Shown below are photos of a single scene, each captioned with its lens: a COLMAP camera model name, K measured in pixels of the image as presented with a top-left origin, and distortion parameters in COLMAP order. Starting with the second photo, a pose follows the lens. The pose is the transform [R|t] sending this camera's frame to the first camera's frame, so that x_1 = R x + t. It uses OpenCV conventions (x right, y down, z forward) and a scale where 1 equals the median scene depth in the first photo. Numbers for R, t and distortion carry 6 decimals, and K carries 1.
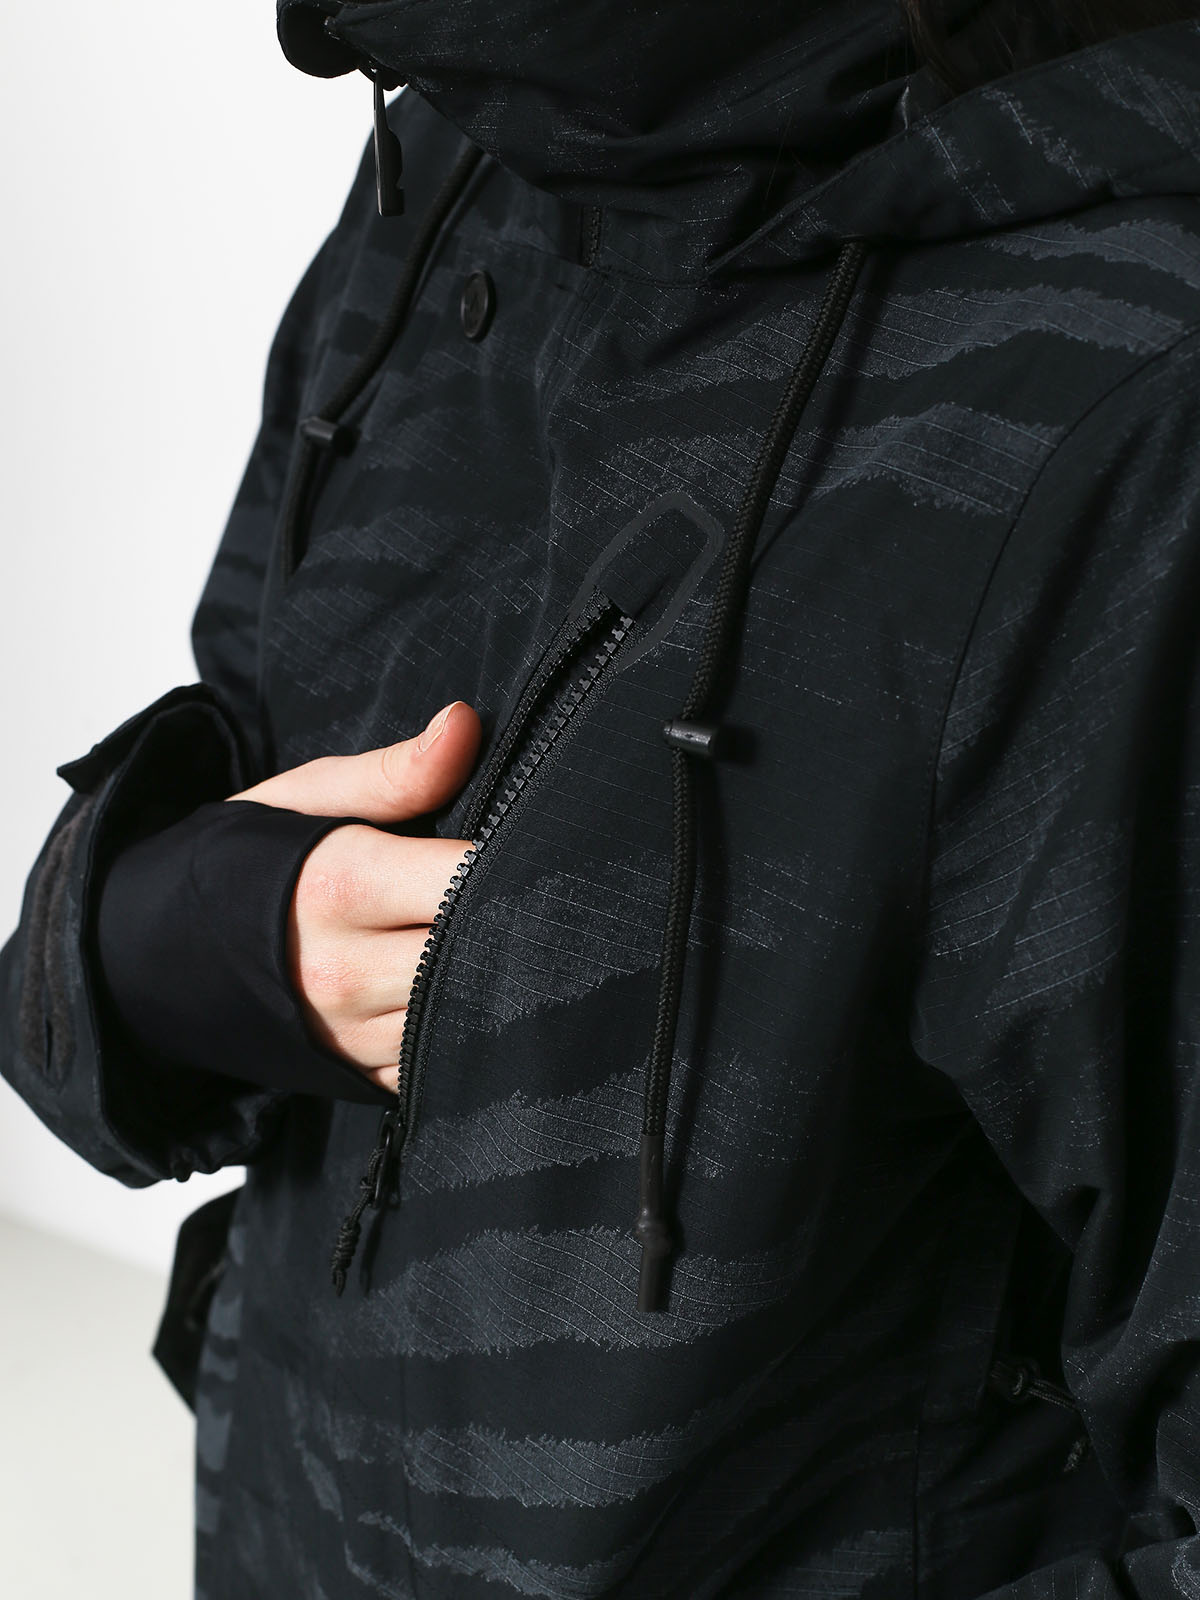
lens RADIAL K [[2280.8, 0, 600.0], [0, 2280.8, 800.0], [0, 0, 1]] dist [0.101098, 0.018153]
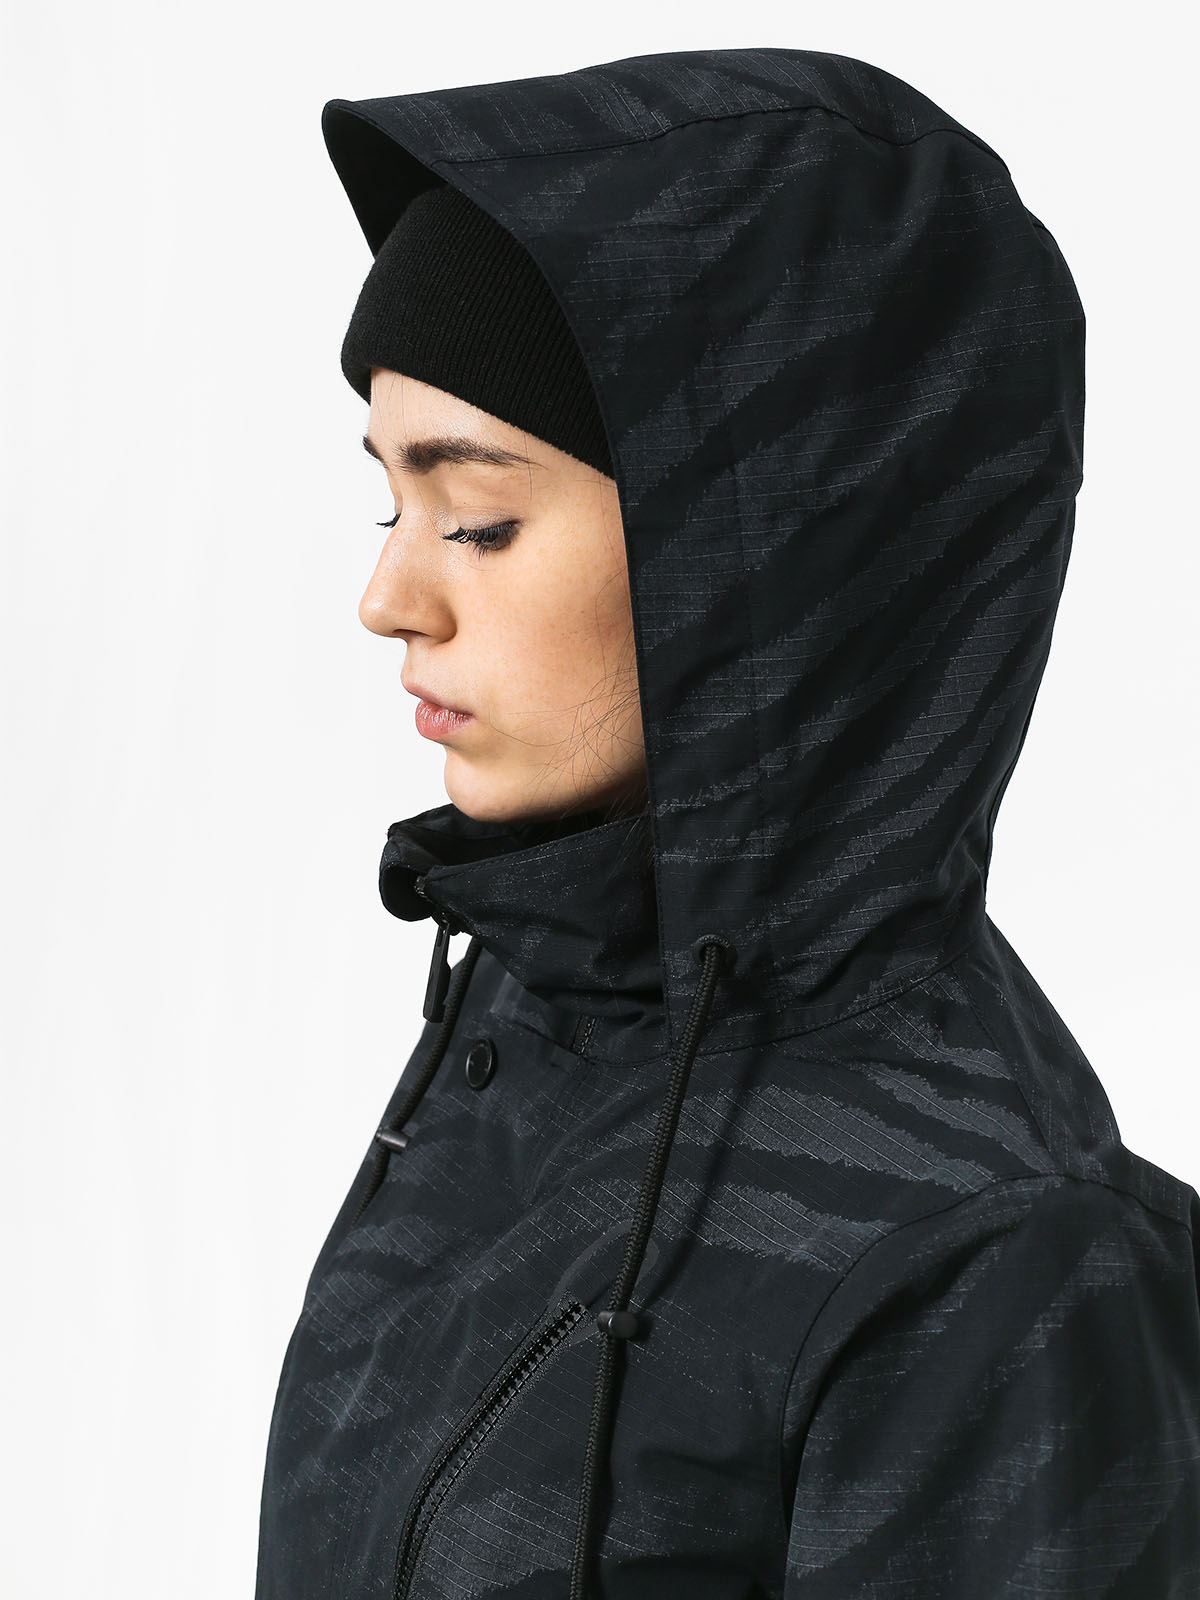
lens RADIAL K [[2280.8, 0, 600.0], [0, 2280.8, 800.0], [0, 0, 1]] dist [0.101098, 0.018153]
pose [[0.993242, 0.116023, 0.002933, -0.010285], [-0.109699, 0.946758, -0.302679, 0.036212], [-0.037894, 0.300312, 0.953088, -0.366598]]
